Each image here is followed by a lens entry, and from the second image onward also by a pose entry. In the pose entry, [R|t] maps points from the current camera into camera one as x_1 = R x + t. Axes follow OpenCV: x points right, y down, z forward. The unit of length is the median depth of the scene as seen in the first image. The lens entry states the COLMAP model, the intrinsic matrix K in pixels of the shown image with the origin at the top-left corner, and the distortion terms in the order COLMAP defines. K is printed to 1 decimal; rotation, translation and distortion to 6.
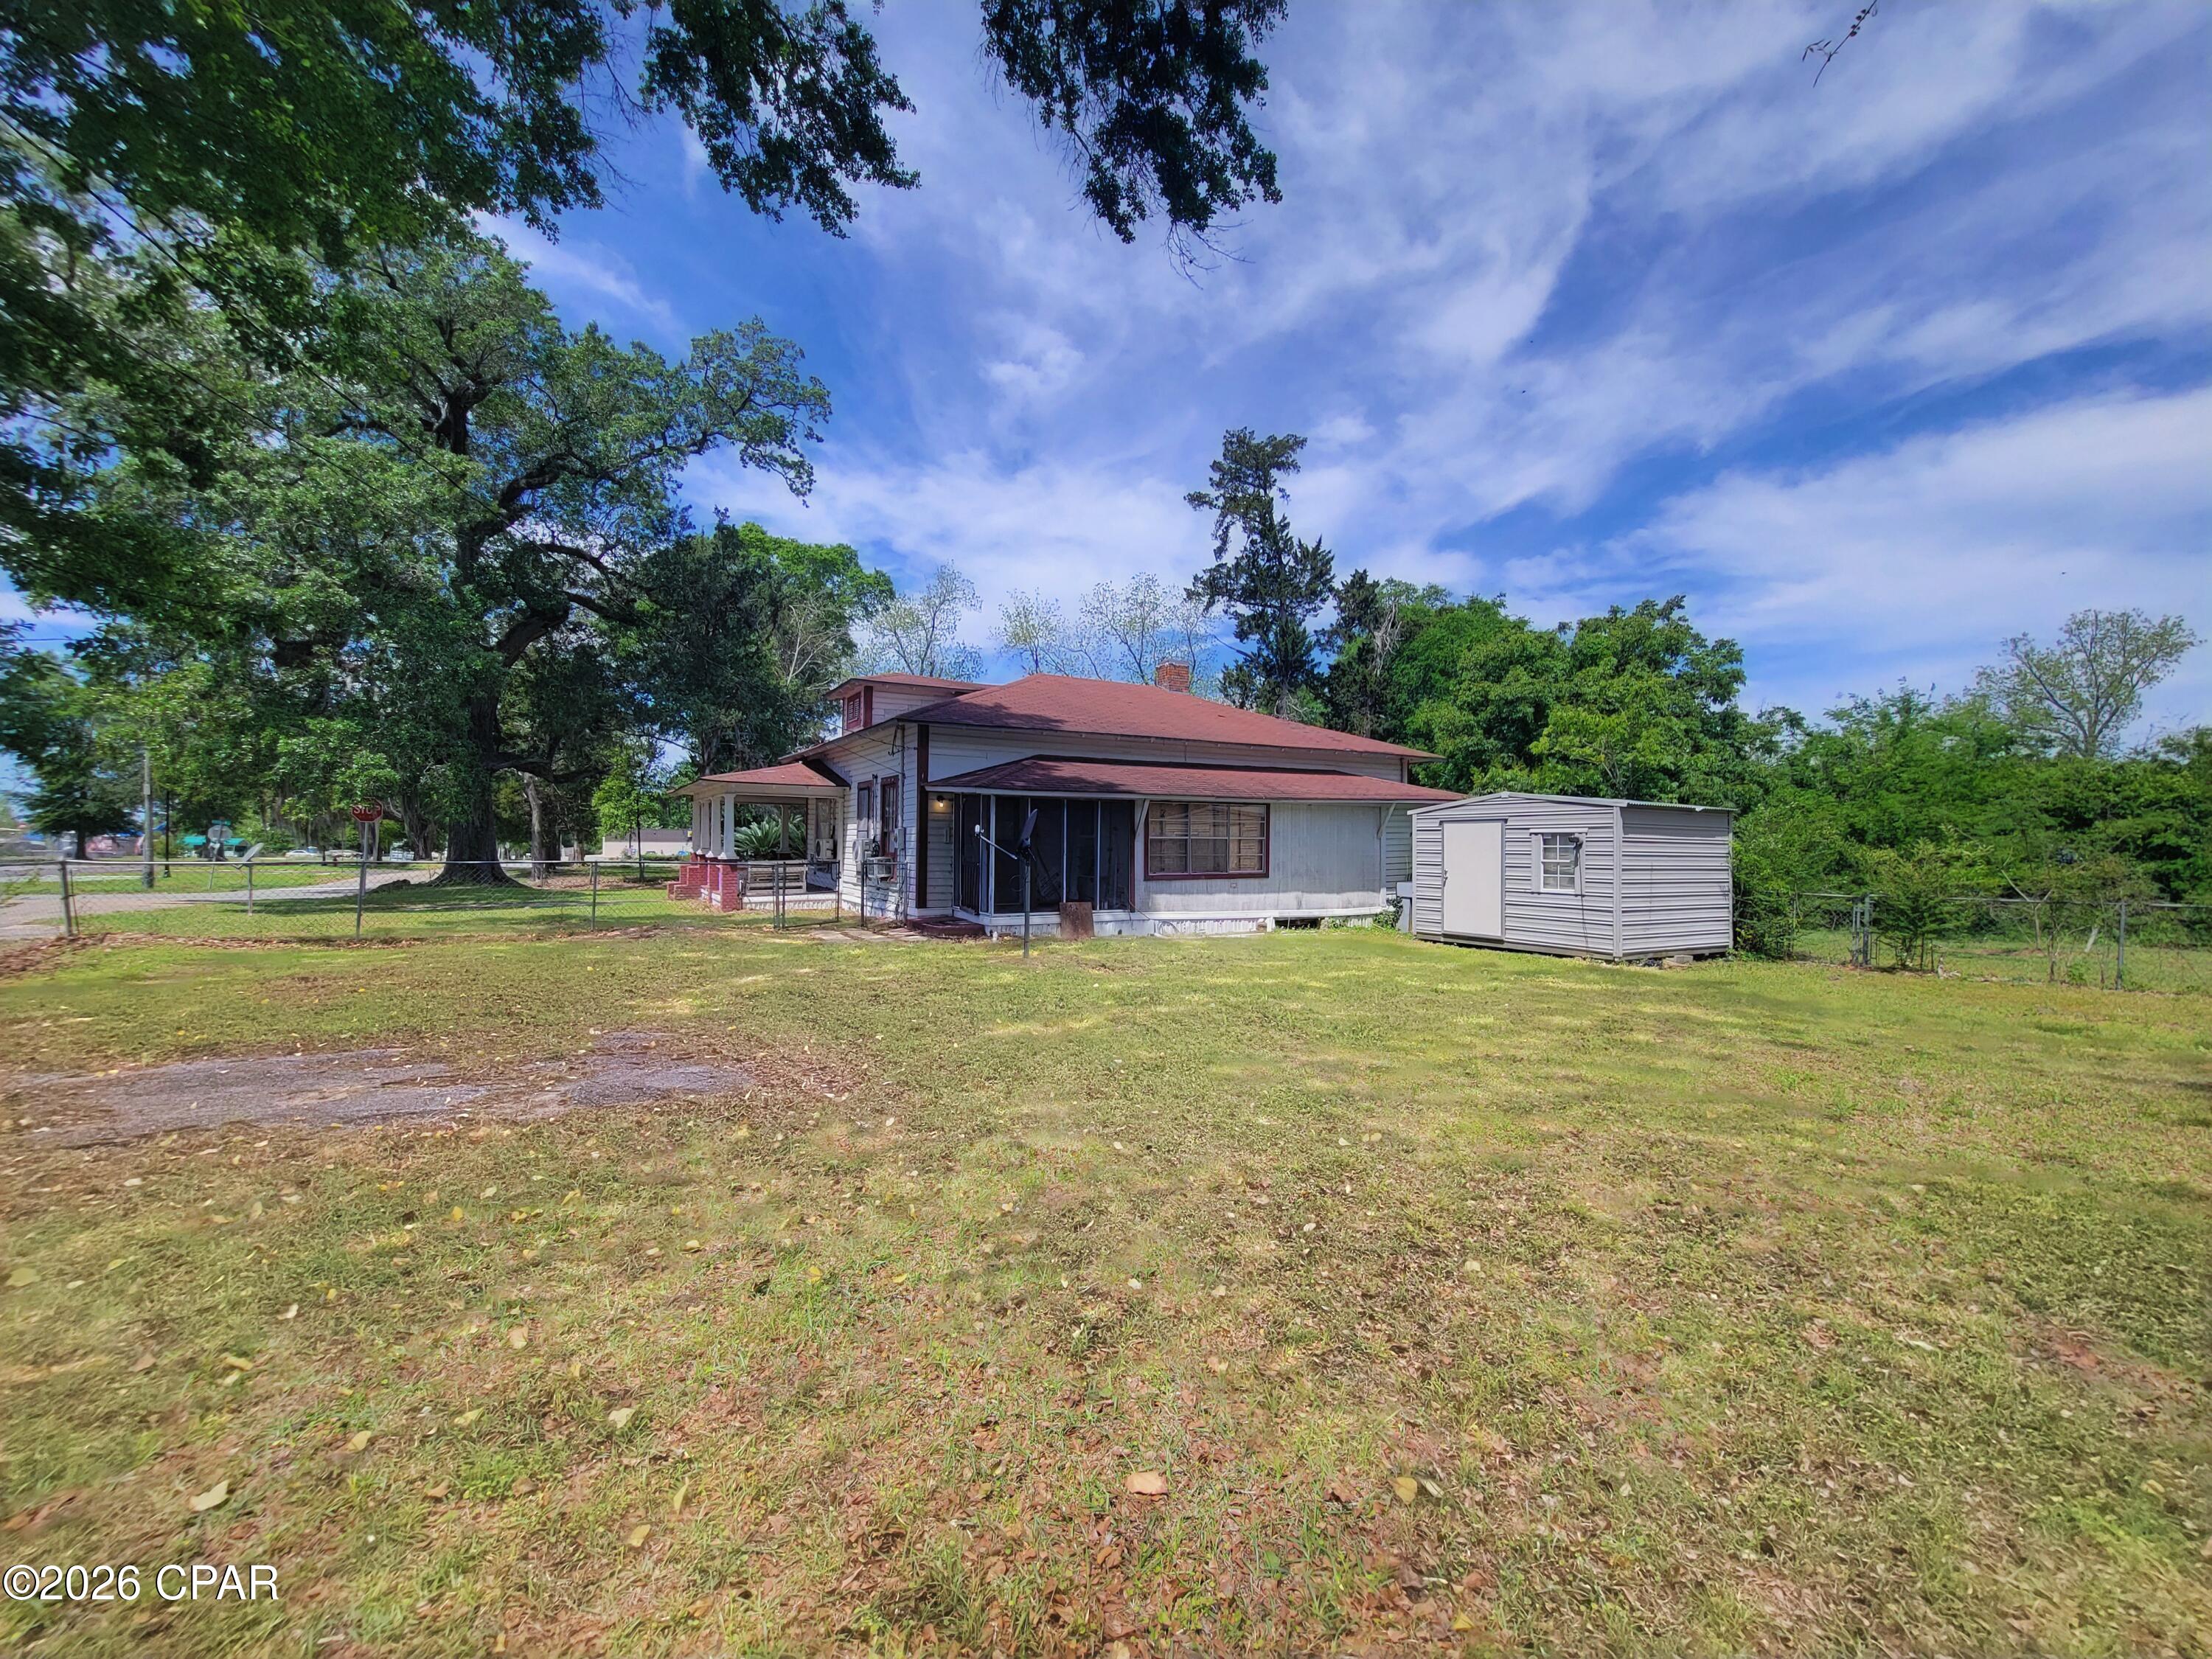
lens RADIAL K [[911.9, 0, 1095.8], [0, 911.9, 835.7], [0, 0, 1]] dist [0.010585, 0.000241]
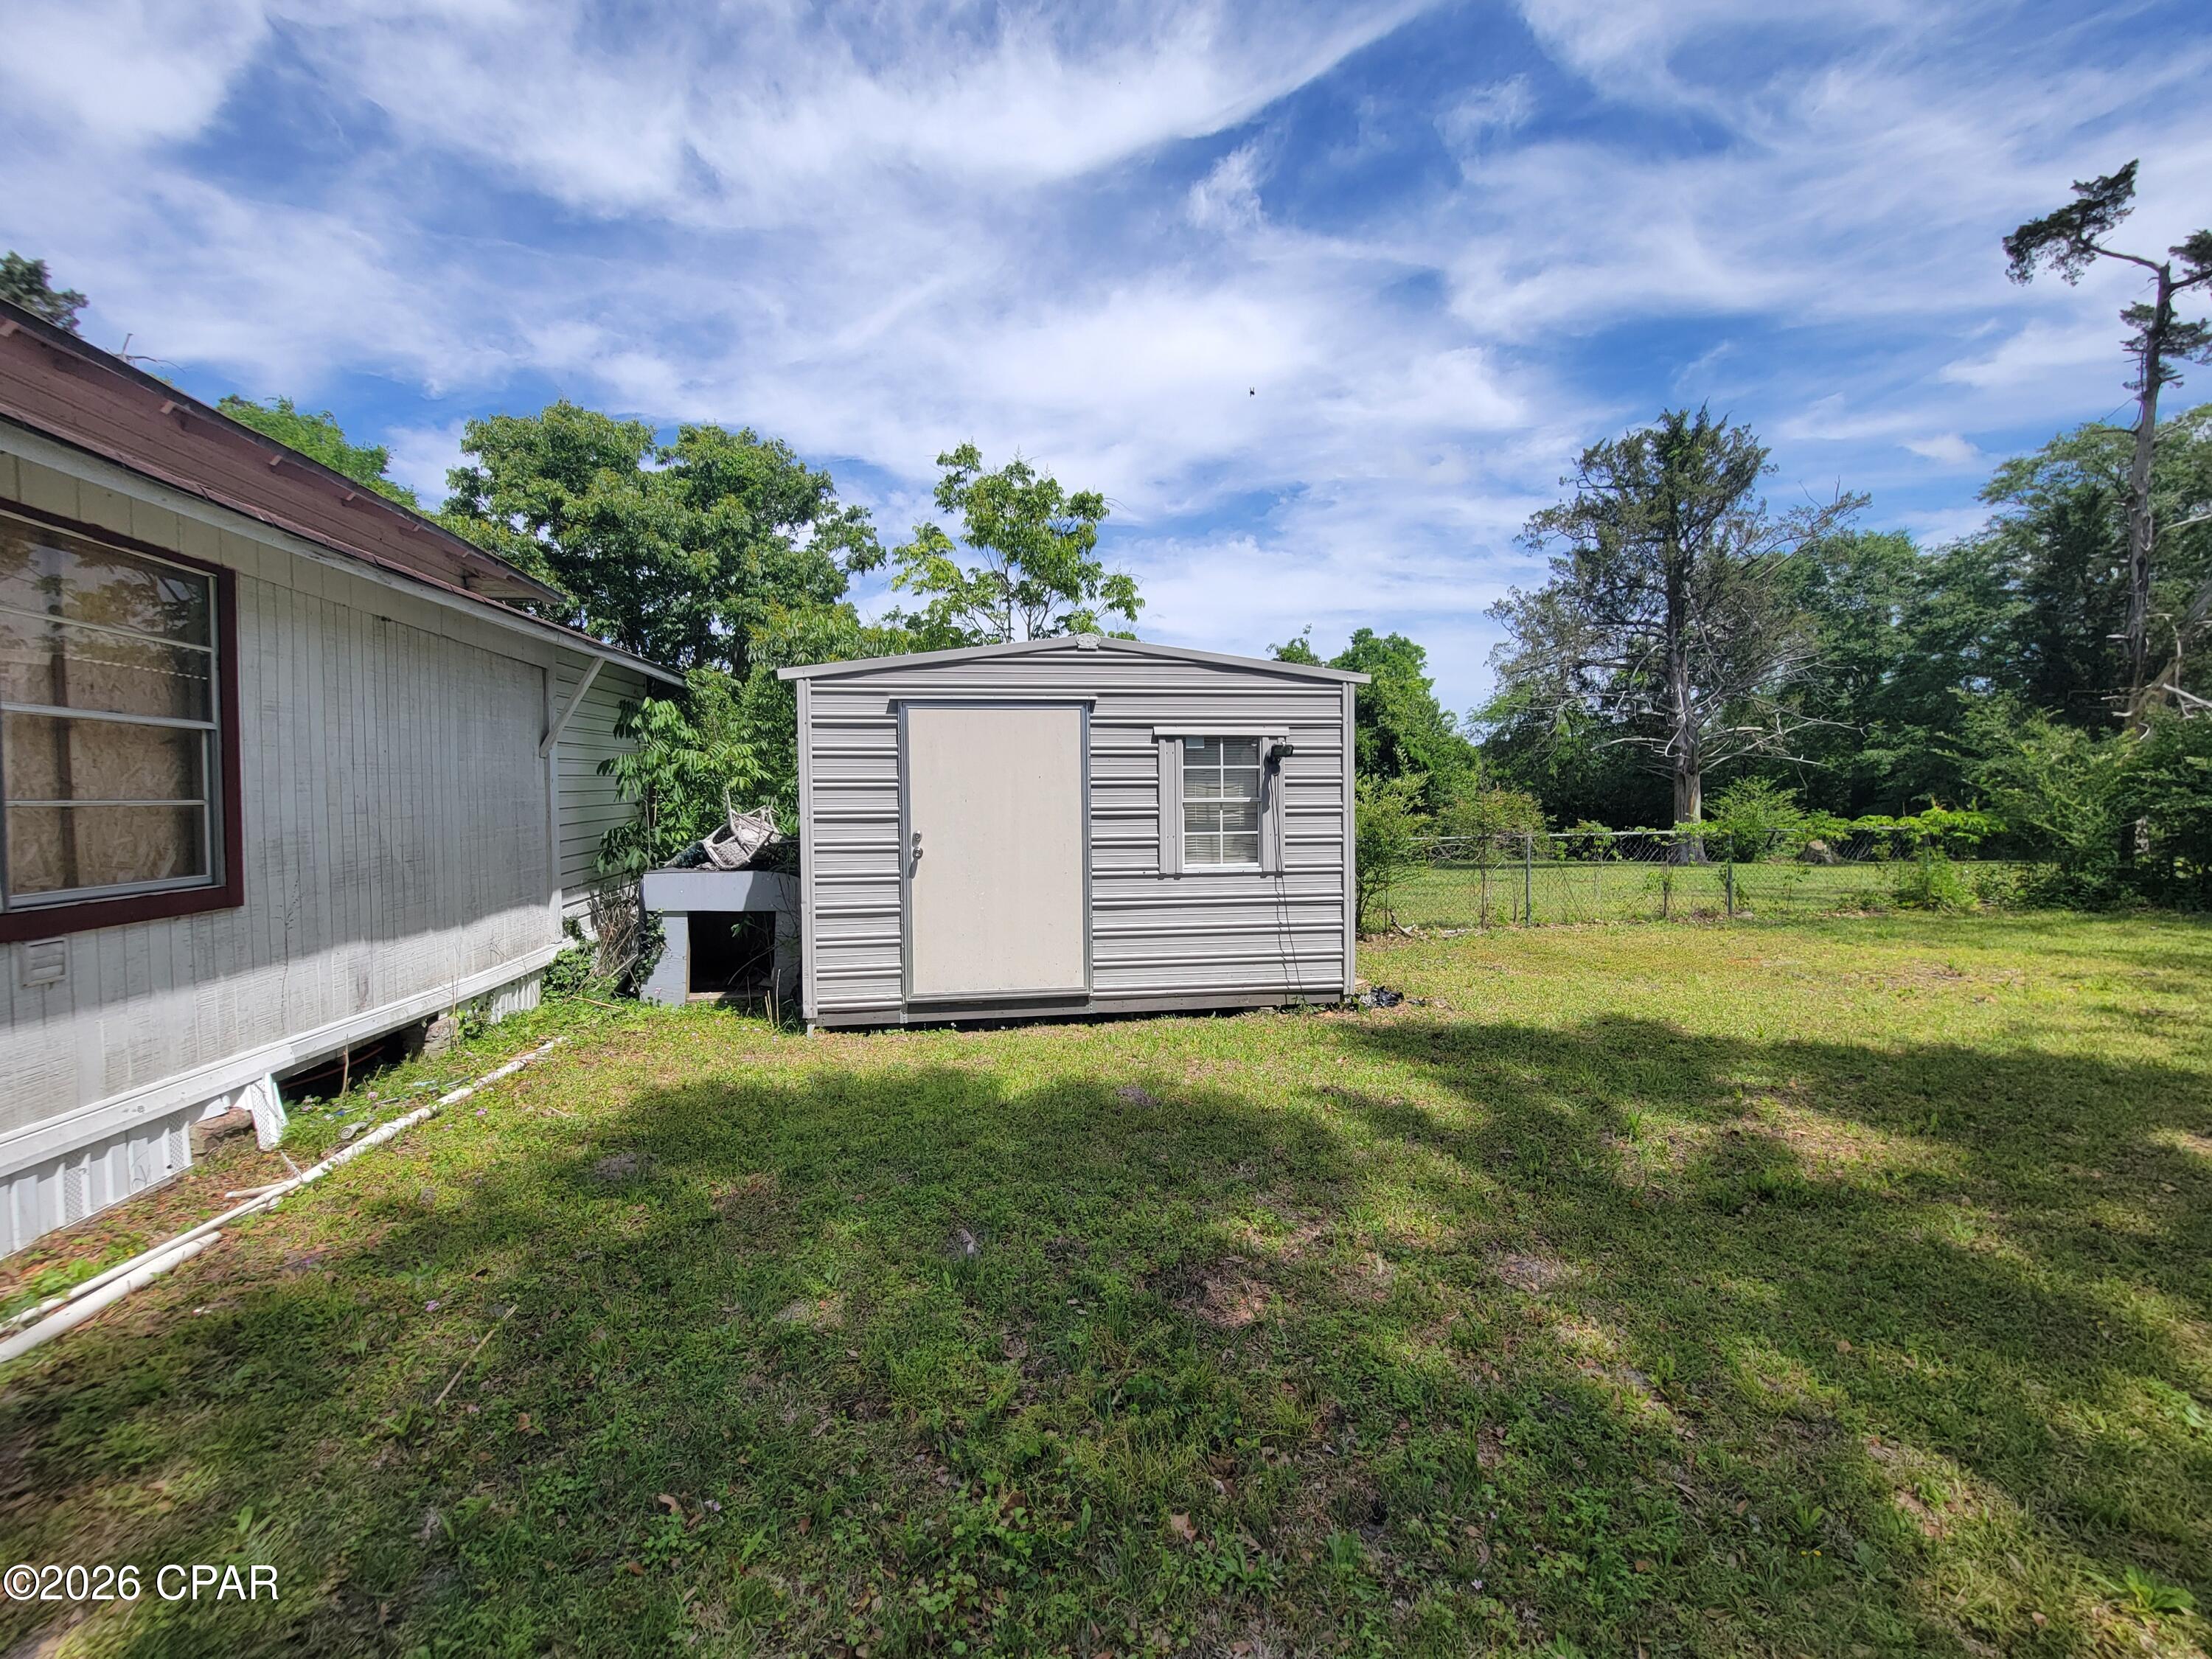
lens RADIAL K [[911.9, 0, 1095.8], [0, 911.9, 835.7], [0, 0, 1]] dist [0.010585, 0.000241]
pose [[0.363123, -0.046319, 0.930589, 0.062783], [0.003237, 0.998820, 0.048452, 0.020800], [-0.931736, -0.014582, 0.362845, 0.794035]]
